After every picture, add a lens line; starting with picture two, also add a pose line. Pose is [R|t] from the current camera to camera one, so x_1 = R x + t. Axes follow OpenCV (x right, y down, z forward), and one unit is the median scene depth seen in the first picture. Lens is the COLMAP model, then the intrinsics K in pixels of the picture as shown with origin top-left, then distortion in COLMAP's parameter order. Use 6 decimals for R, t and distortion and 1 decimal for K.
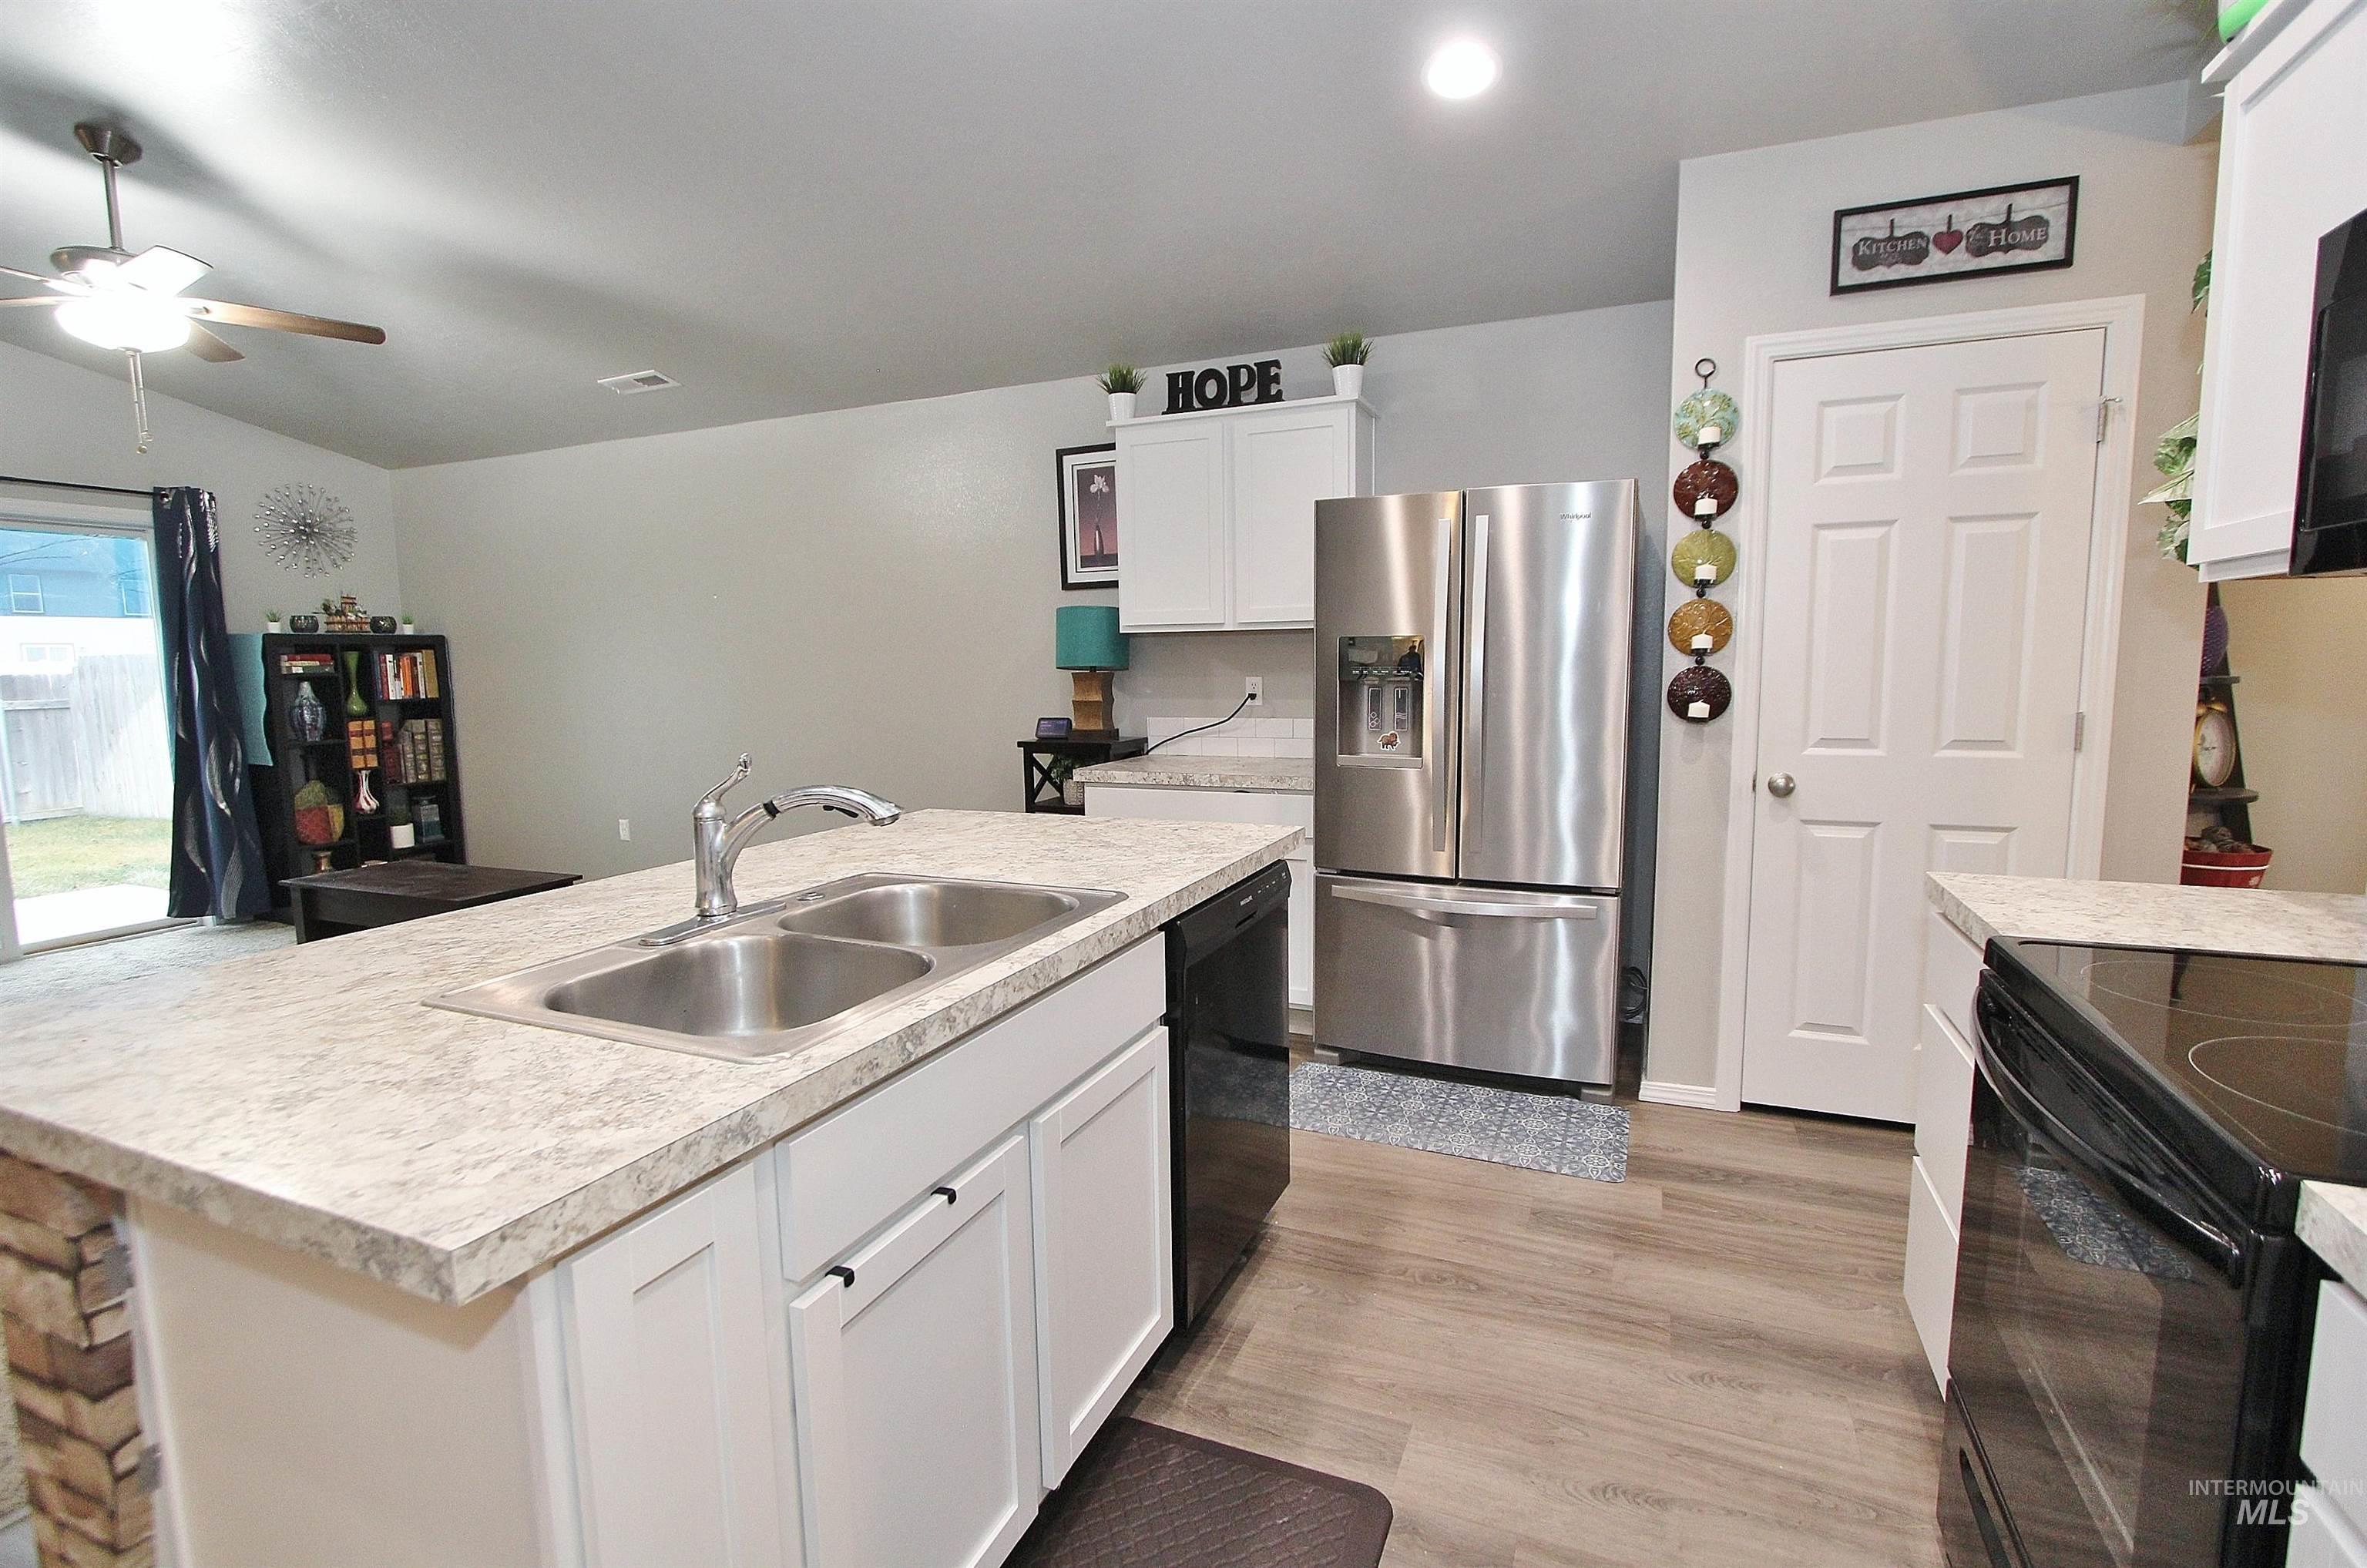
lens RADIAL K [[1094.6, 0, 1183.5], [0, 1094.6, 784.0], [0, 0, 1]] dist [-0.032833, 0.013860]
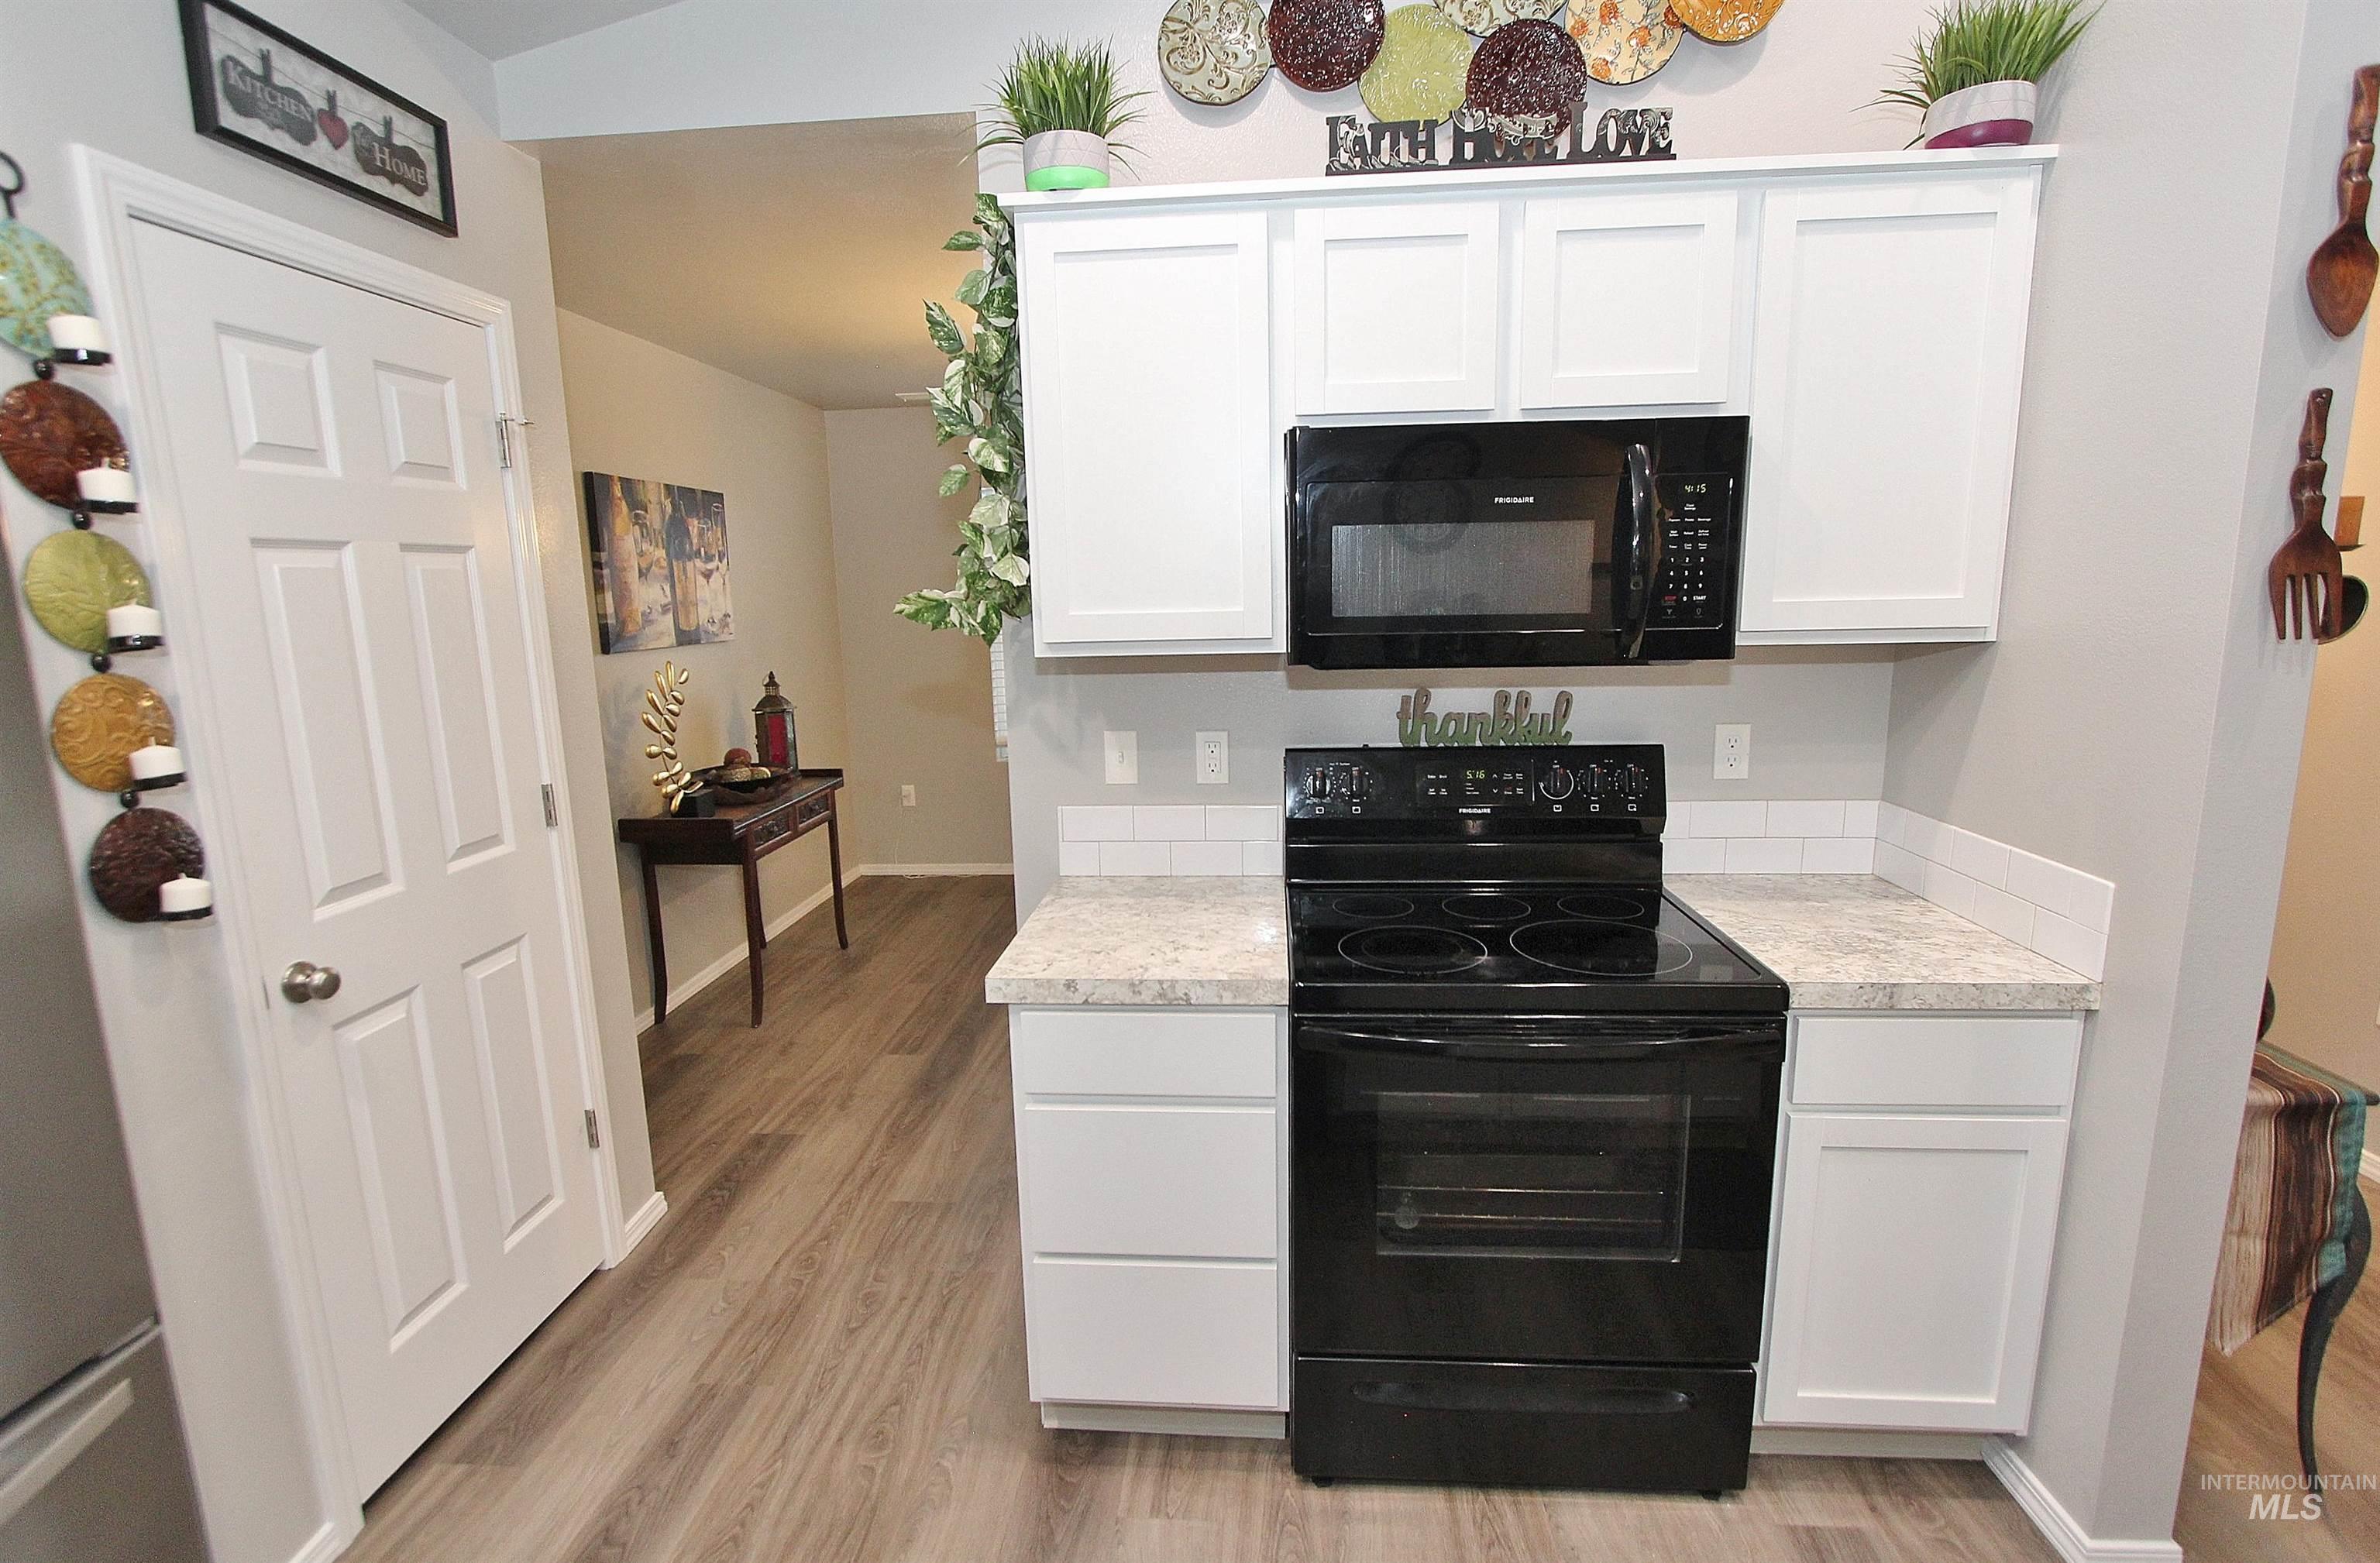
lens RADIAL K [[1119.6, 0, 1188.2], [0, 1119.6, 790.5], [0, 0, 1]] dist [-0.016683, -0.000012]
pose [[-0.327558, -0.148025, 0.933164, -0.081151], [0.133460, 0.970500, 0.200795, -0.085759], [-0.935358, 0.190312, -0.298140, 0.391214]]
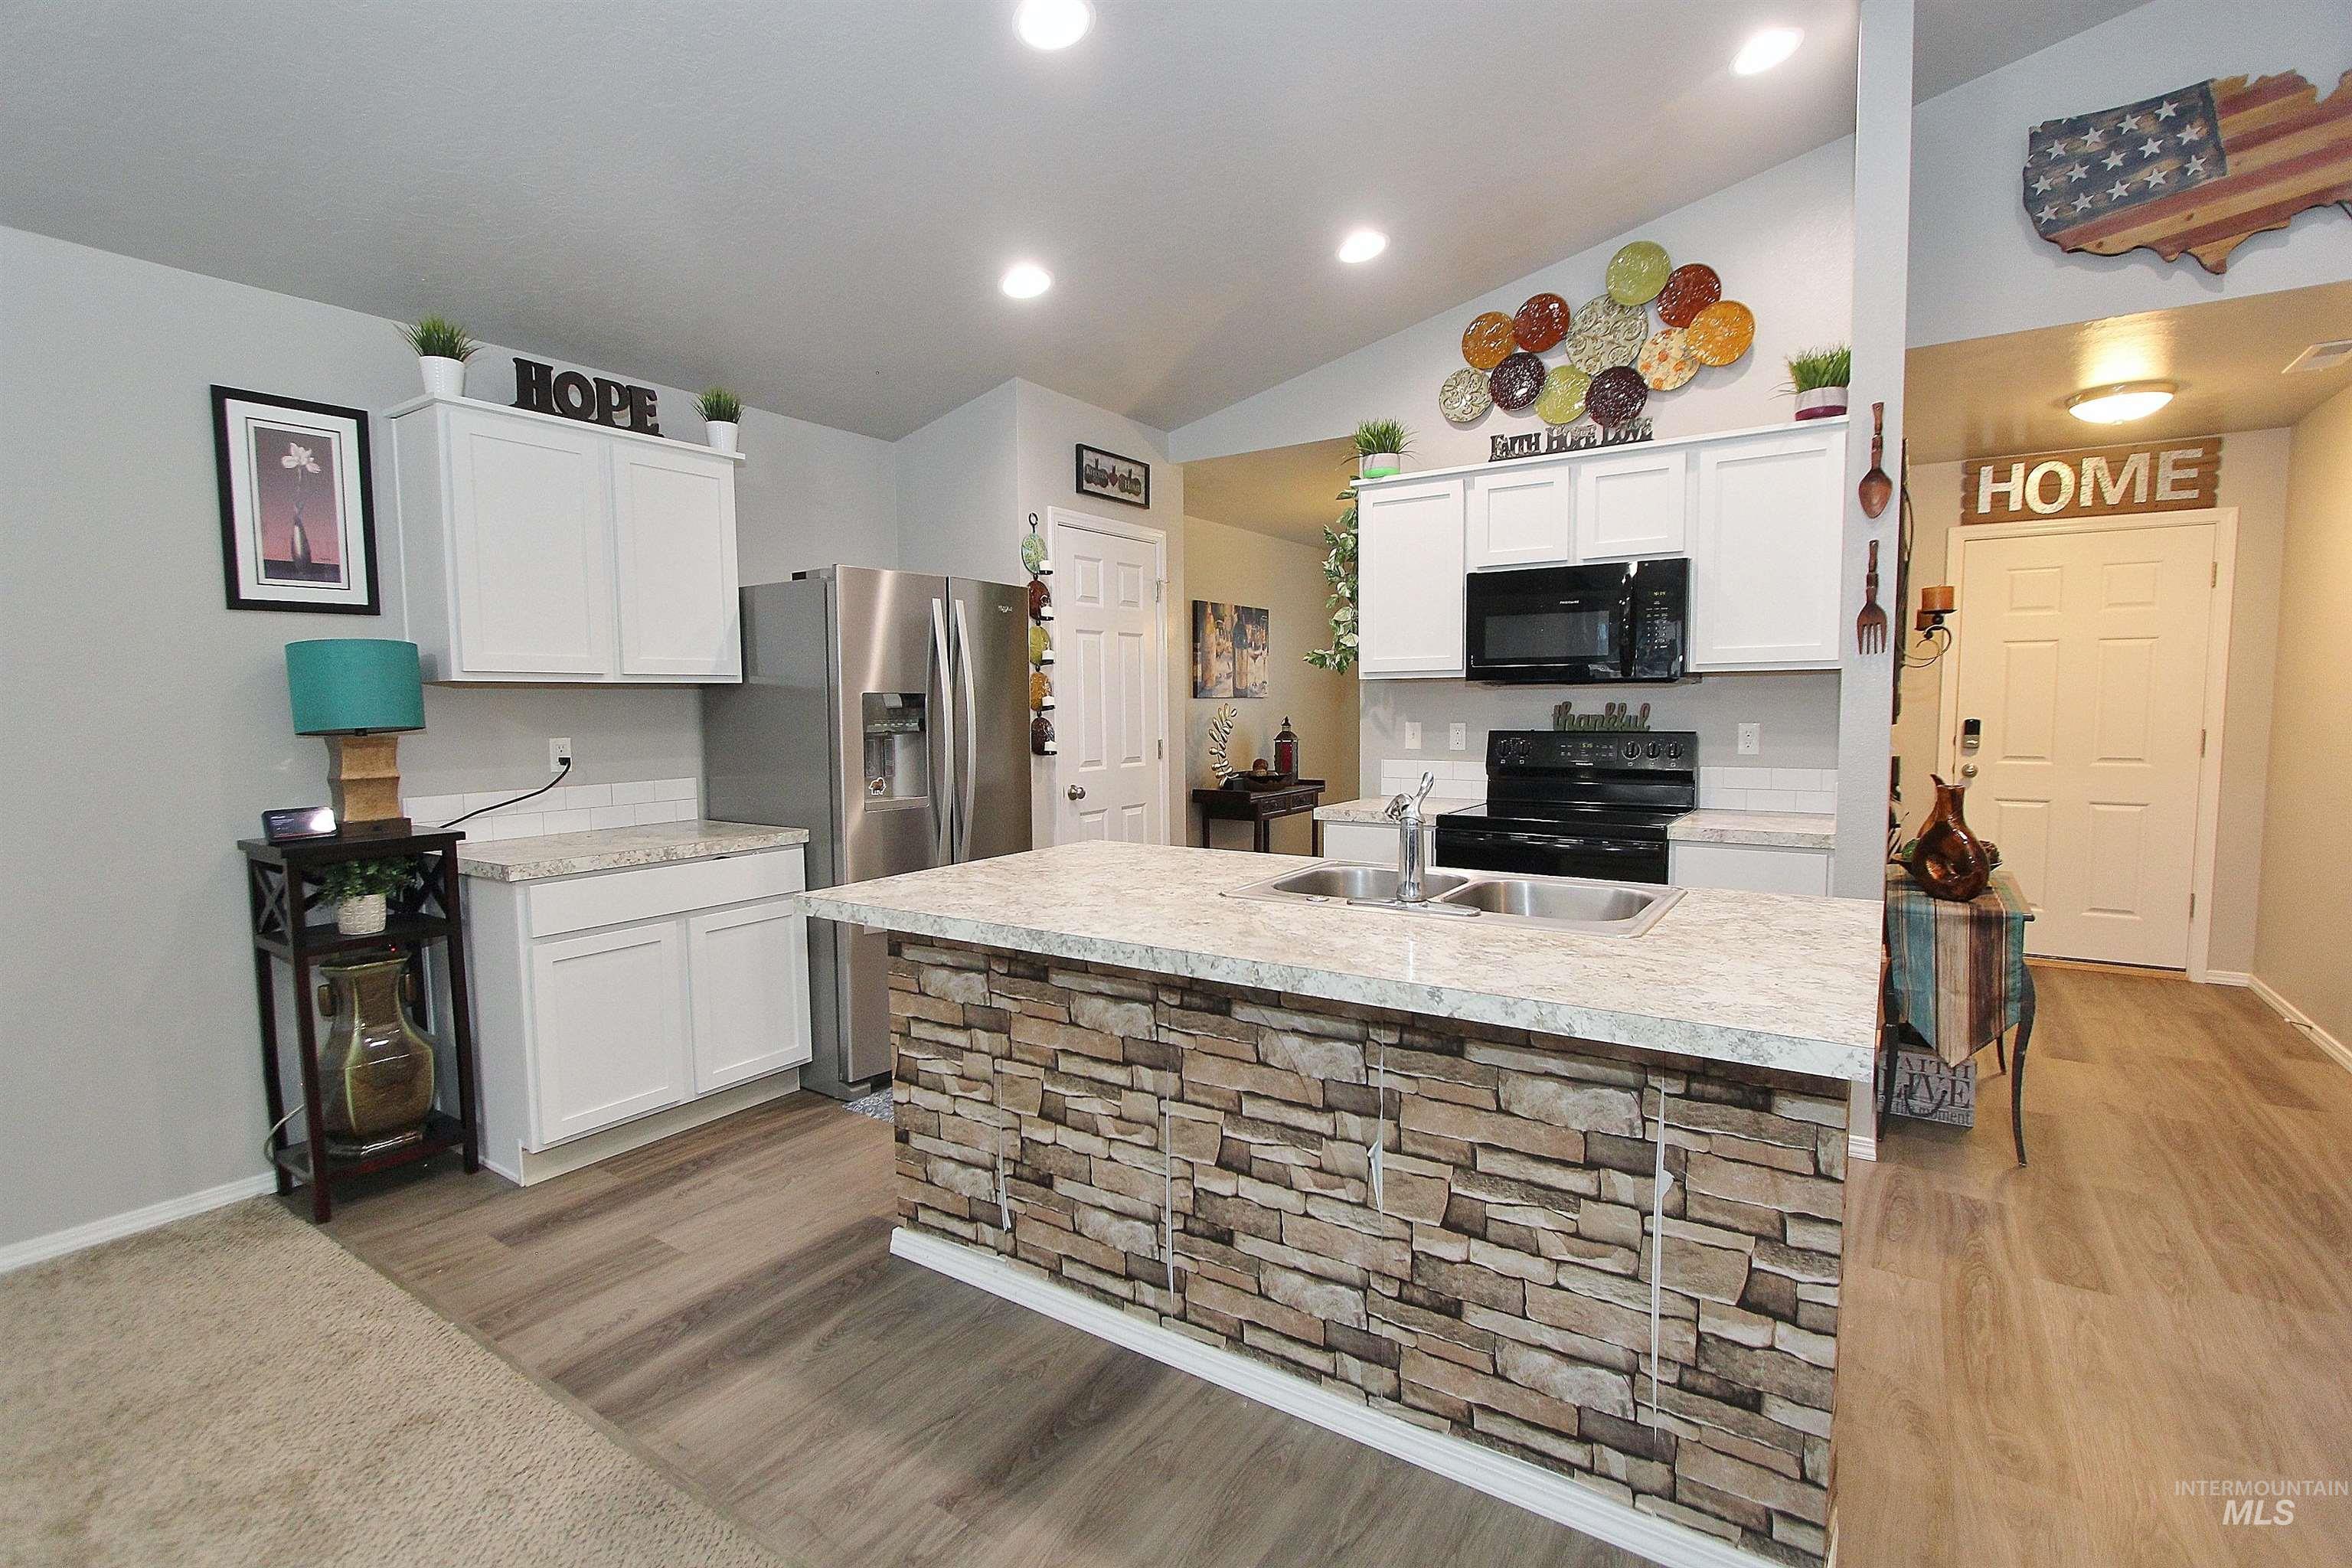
lens RADIAL K [[1078.9, 0, 1168.3], [0, 1078.9, 783.8], [0, 0, 1]] dist [-0.012627, -0.000010]
pose [[0.186949, -0.061218, 0.980460, -0.524517], [0.119007, 0.992117, 0.039254, -0.031323], [-0.975135, 0.109343, 0.192760, 0.309830]]
